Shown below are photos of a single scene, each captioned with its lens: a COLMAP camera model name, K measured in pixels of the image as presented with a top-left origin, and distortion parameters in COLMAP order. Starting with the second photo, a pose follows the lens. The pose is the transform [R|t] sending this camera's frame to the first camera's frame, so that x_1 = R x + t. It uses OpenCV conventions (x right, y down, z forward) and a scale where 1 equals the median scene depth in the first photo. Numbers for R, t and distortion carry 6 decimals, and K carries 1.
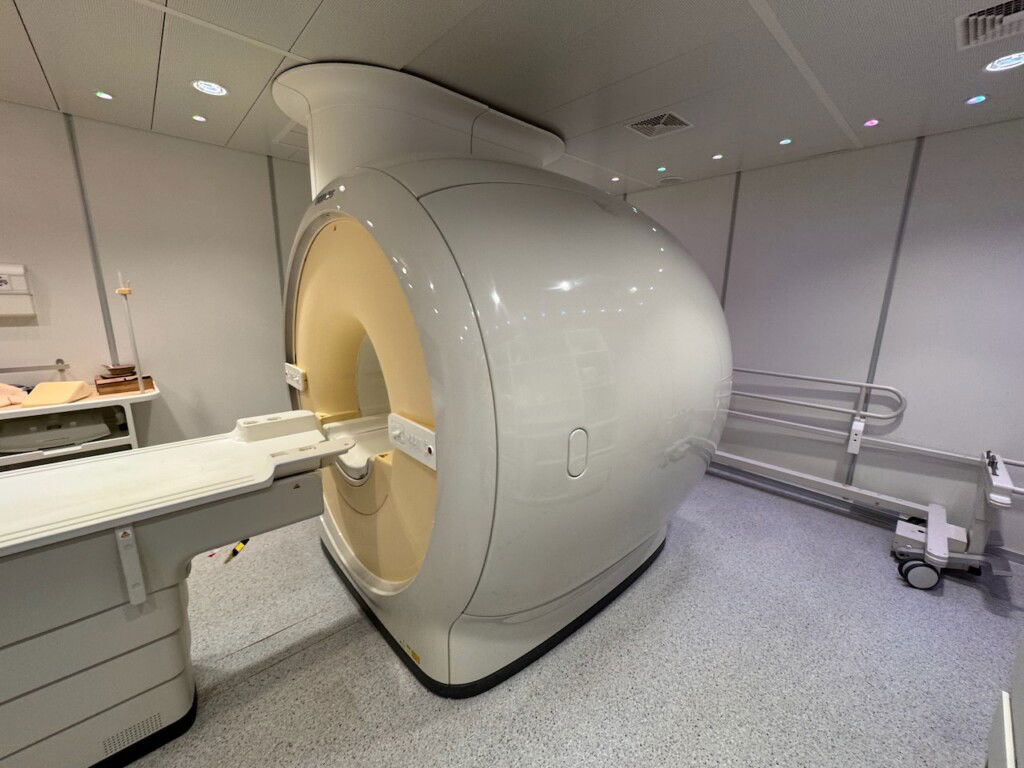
lens RADIAL K [[411.4, 0, 512.1], [0, 411.4, 380.0], [0, 0, 1]] dist [-0.001341, -0.000623]
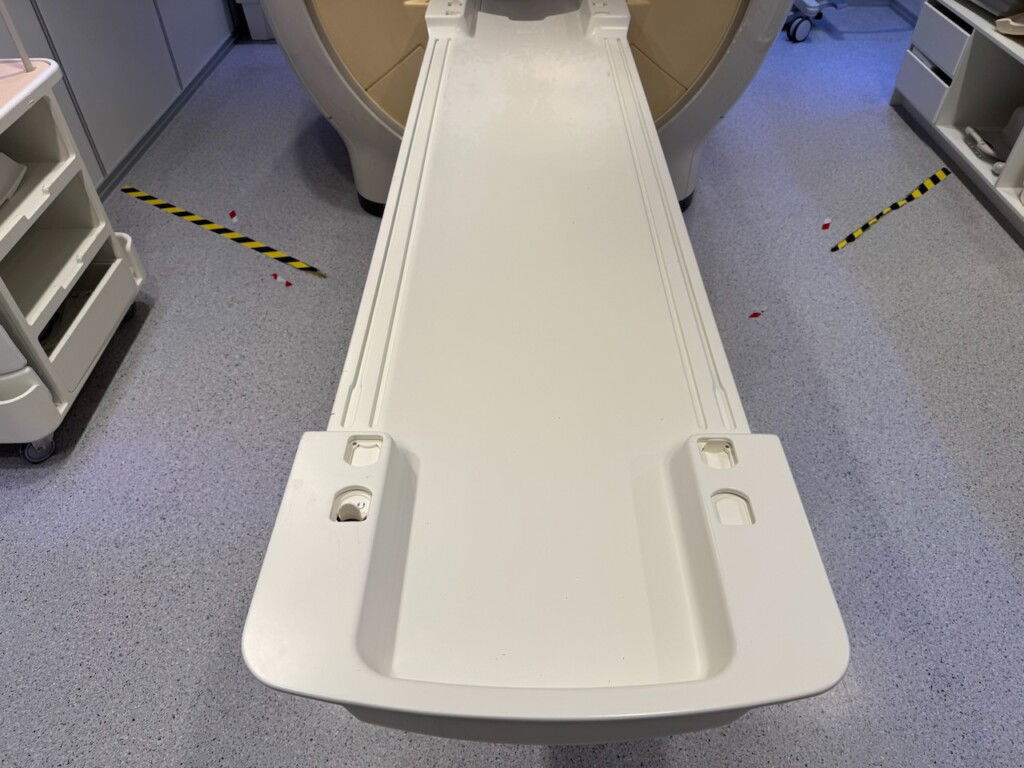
lens RADIAL K [[721.7, 0, 495.8], [0, 721.7, 405.1], [0, 0, 1]] dist [0.023954, -0.028531]
pose [[0.686484, -0.526539, 0.501494, -1.056742], [0.164693, 0.784342, 0.598067, -0.069563], [-0.708248, -0.327971, 0.625156, -0.054423]]
